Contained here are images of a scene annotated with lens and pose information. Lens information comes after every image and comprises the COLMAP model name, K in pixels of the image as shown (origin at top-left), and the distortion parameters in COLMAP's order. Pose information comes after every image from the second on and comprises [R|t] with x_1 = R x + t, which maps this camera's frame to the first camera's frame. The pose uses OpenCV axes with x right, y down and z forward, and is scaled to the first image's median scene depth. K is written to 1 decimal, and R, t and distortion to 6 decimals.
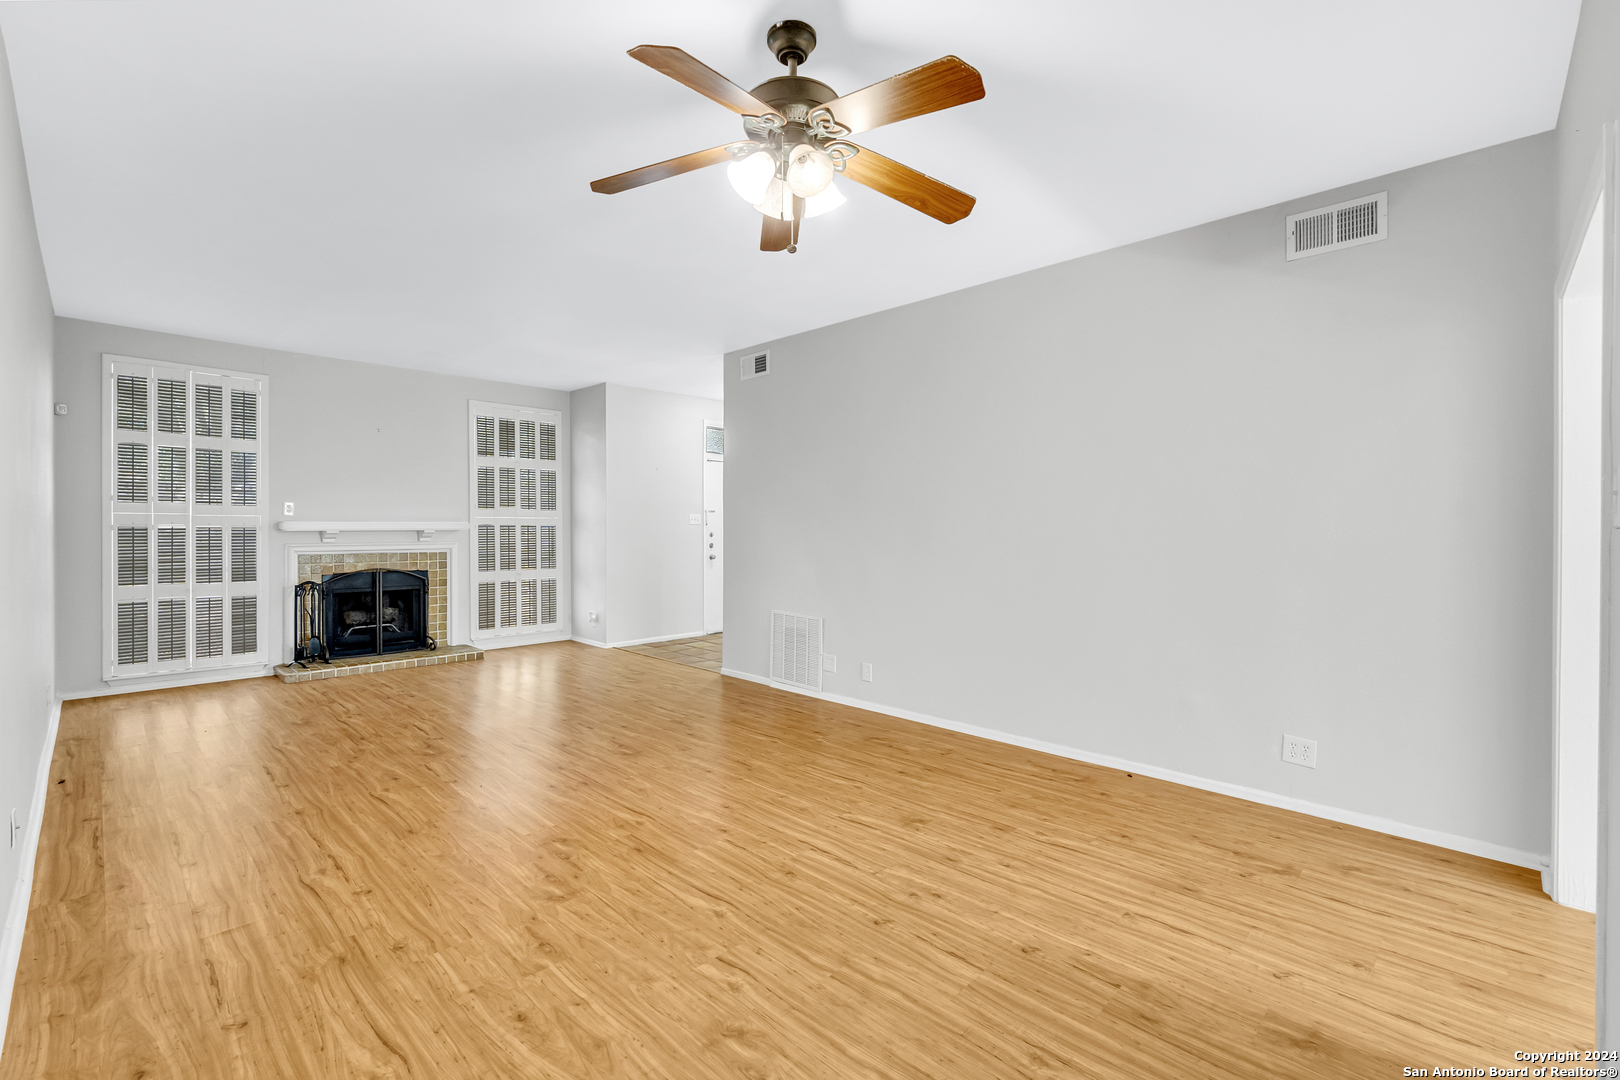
lens RADIAL K [[693.7, 0, 809.5], [0, 693.7, 547.5], [0, 0, 1]] dist [-0.007246, 0.002128]
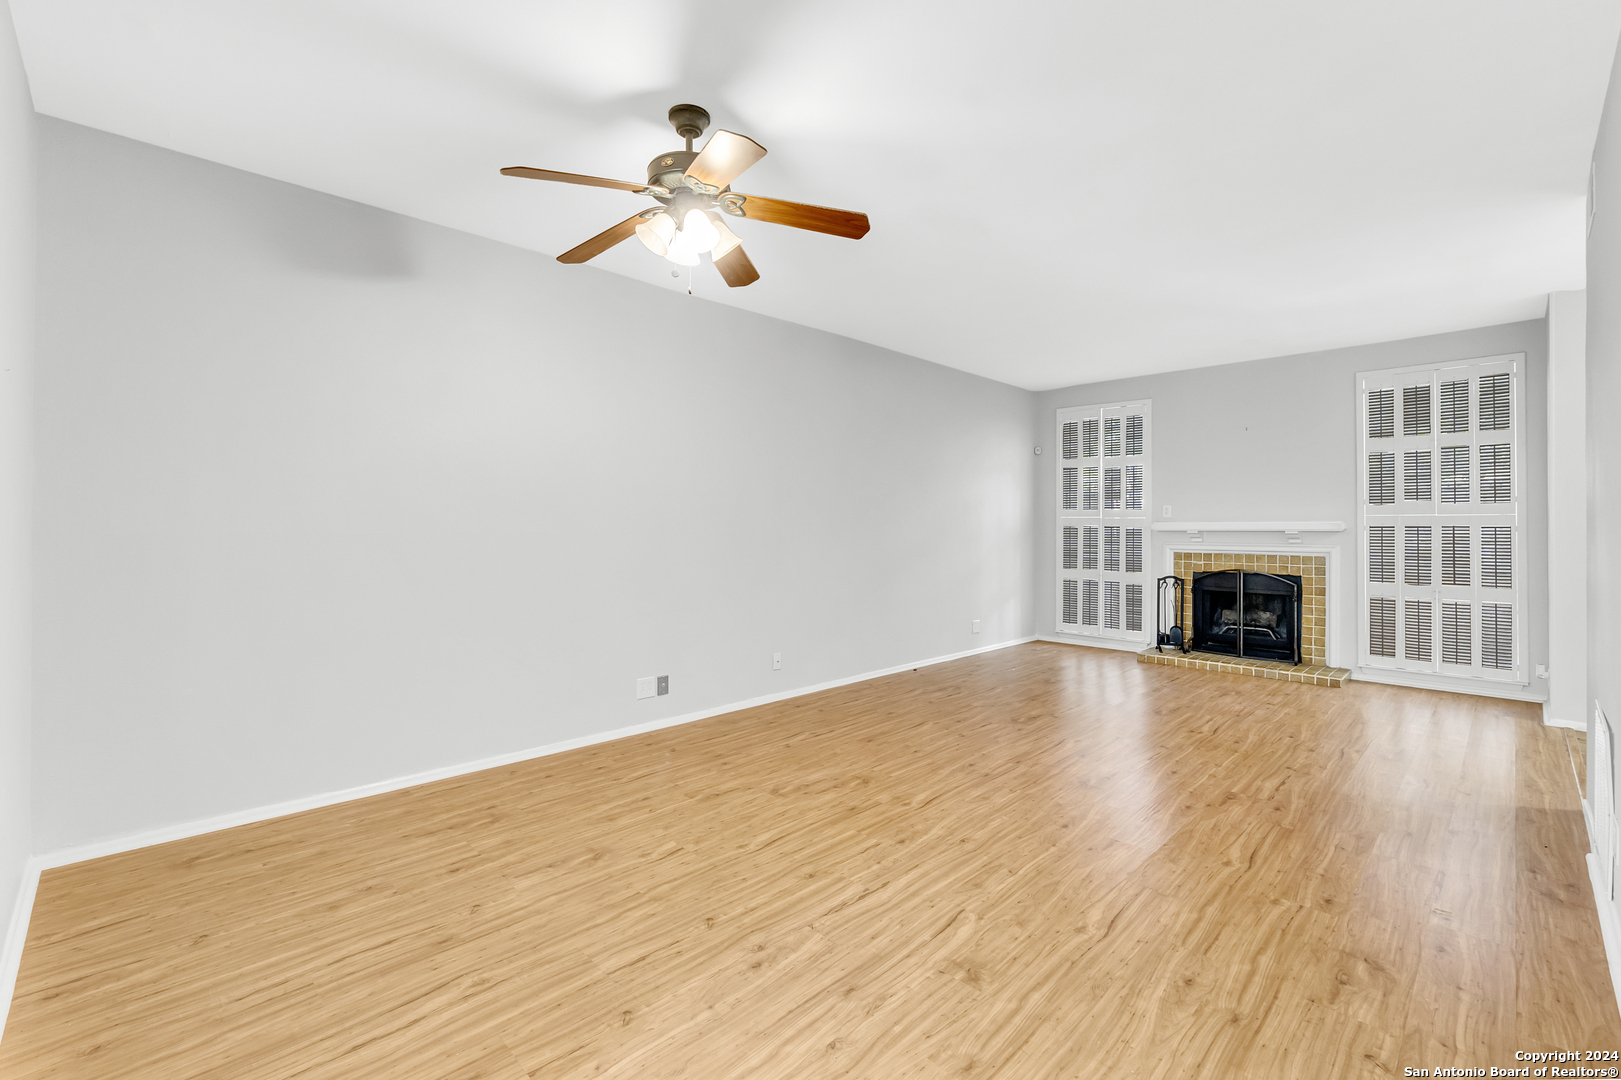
lens RADIAL K [[694.1, 0, 800.9], [0, 694.1, 532.8], [0, 0, 1]] dist [-0.007246, 0.002128]
pose [[-0.024761, 0.006522, -0.999672, 0.617978], [-0.032570, 0.999443, 0.007327, -0.013630], [0.999163, 0.032741, -0.024535, 0.648438]]
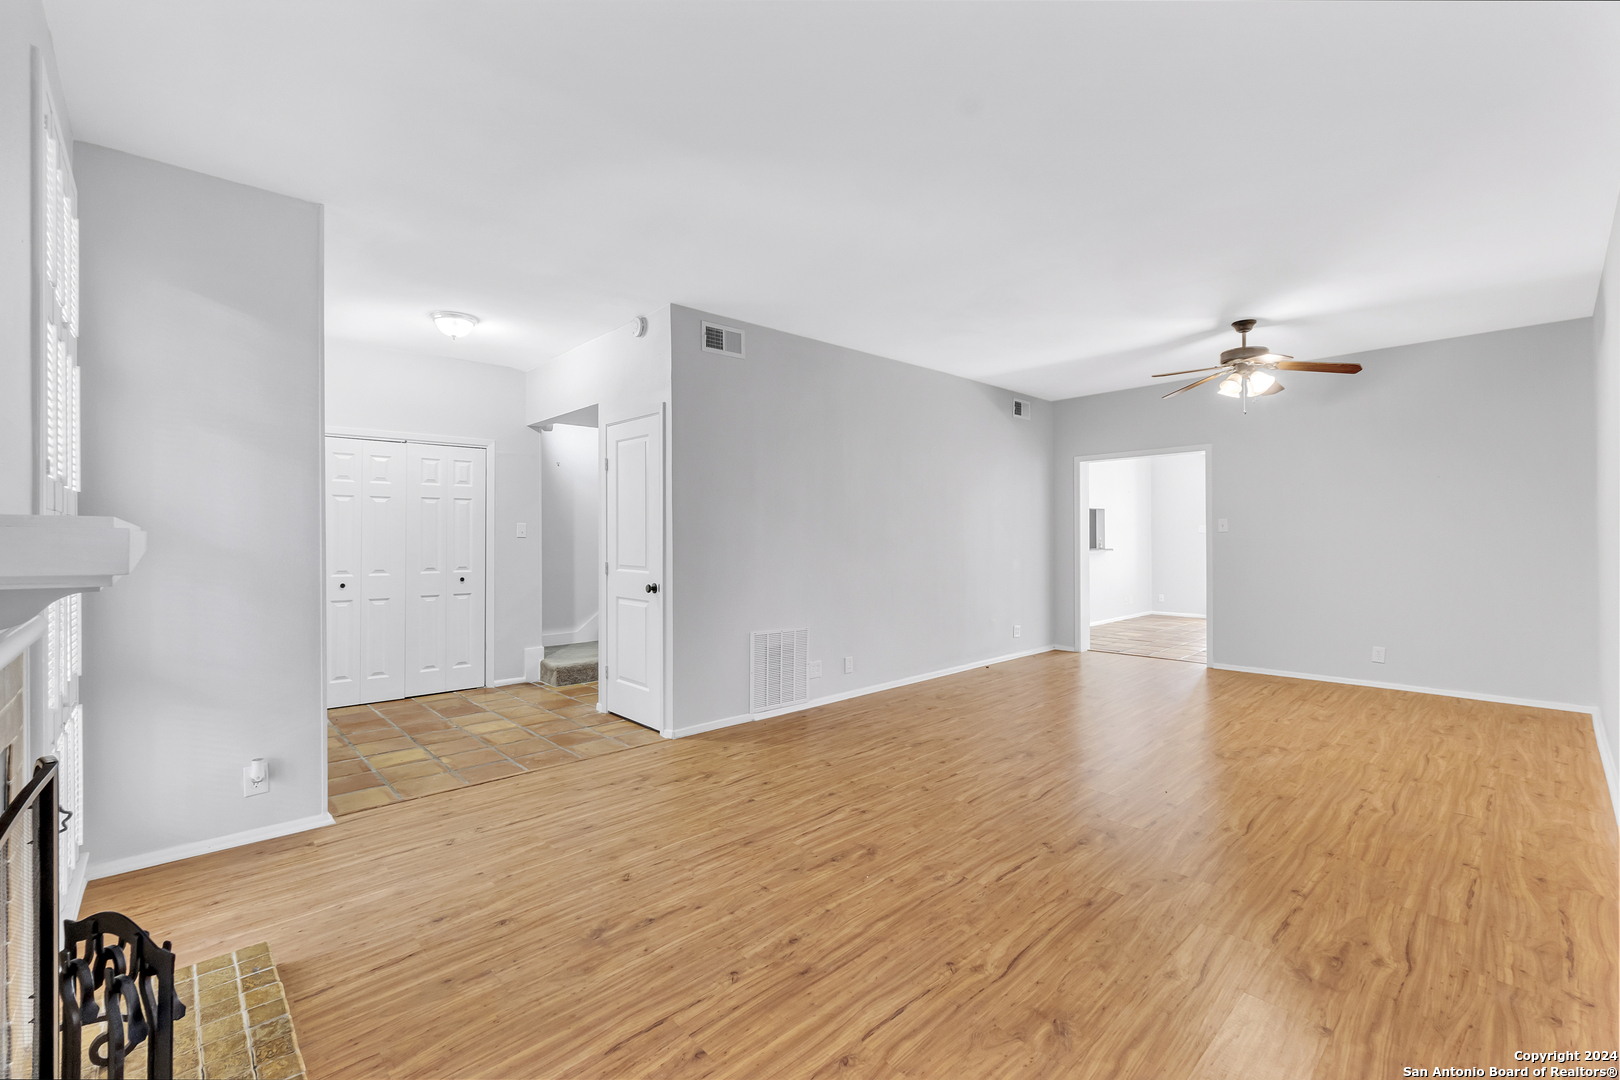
lens RADIAL K [[693.7, 0, 803.7], [0, 693.7, 520.0], [0, 0, 1]] dist [-0.007246, 0.002128]
pose [[0.053760, 0.020227, 0.998349, -1.300154], [0.037565, 0.999046, -0.022264, -0.038116], [-0.997847, 0.038700, 0.052949, 1.255043]]
